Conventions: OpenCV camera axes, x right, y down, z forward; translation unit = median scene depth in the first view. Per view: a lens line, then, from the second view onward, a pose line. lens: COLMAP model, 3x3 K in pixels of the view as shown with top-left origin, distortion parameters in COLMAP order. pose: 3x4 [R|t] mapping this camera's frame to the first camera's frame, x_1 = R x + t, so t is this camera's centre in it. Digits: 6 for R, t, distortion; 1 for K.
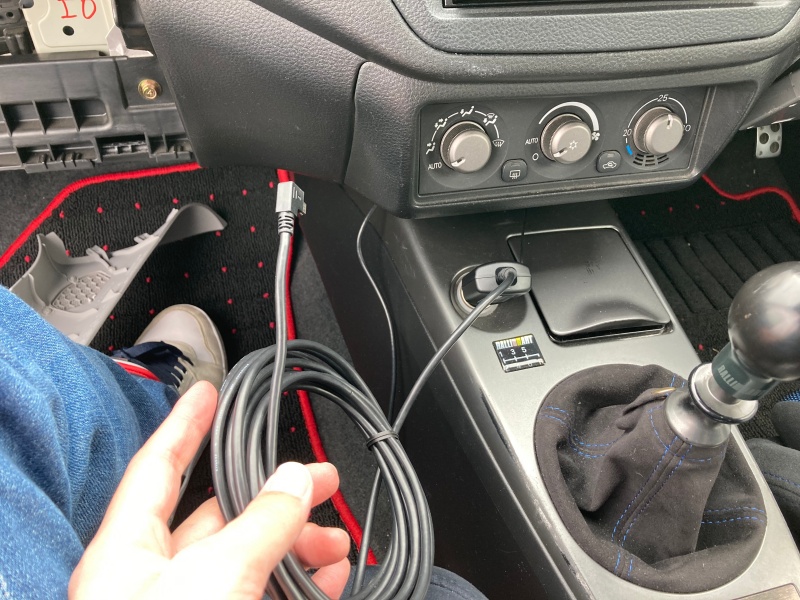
lens RADIAL K [[635.1, 0, 399.3], [0, 635.1, 302.7], [0, 0, 1]] dist [0.001235, 0.001325]
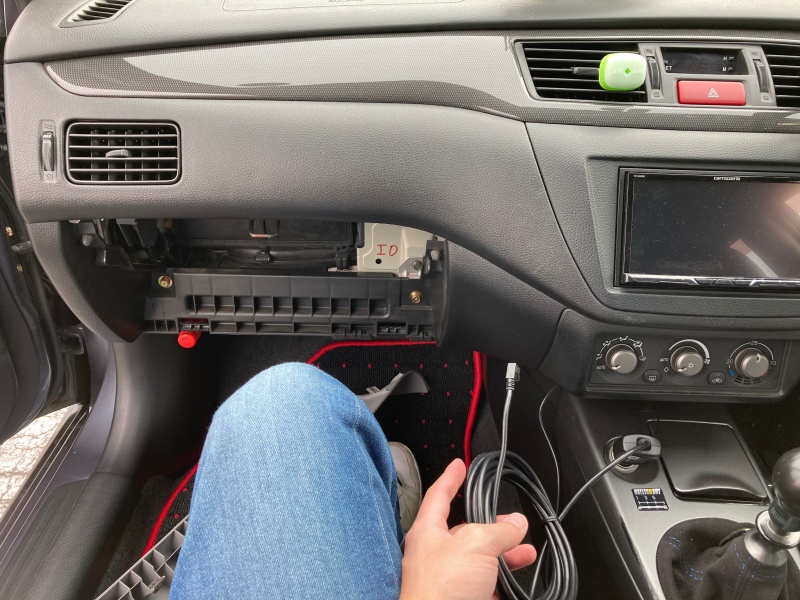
lens RADIAL K [[635.1, 0, 396.9], [0, 635.1, 297.1], [0, 0, 1]] dist [0.001235, 0.001325]
pose [[0.964655, 0.096971, -0.245025, -0.064430], [-0.162847, 0.950400, -0.264991, 0.127024], [0.207175, 0.295526, 0.932600, -0.661721]]
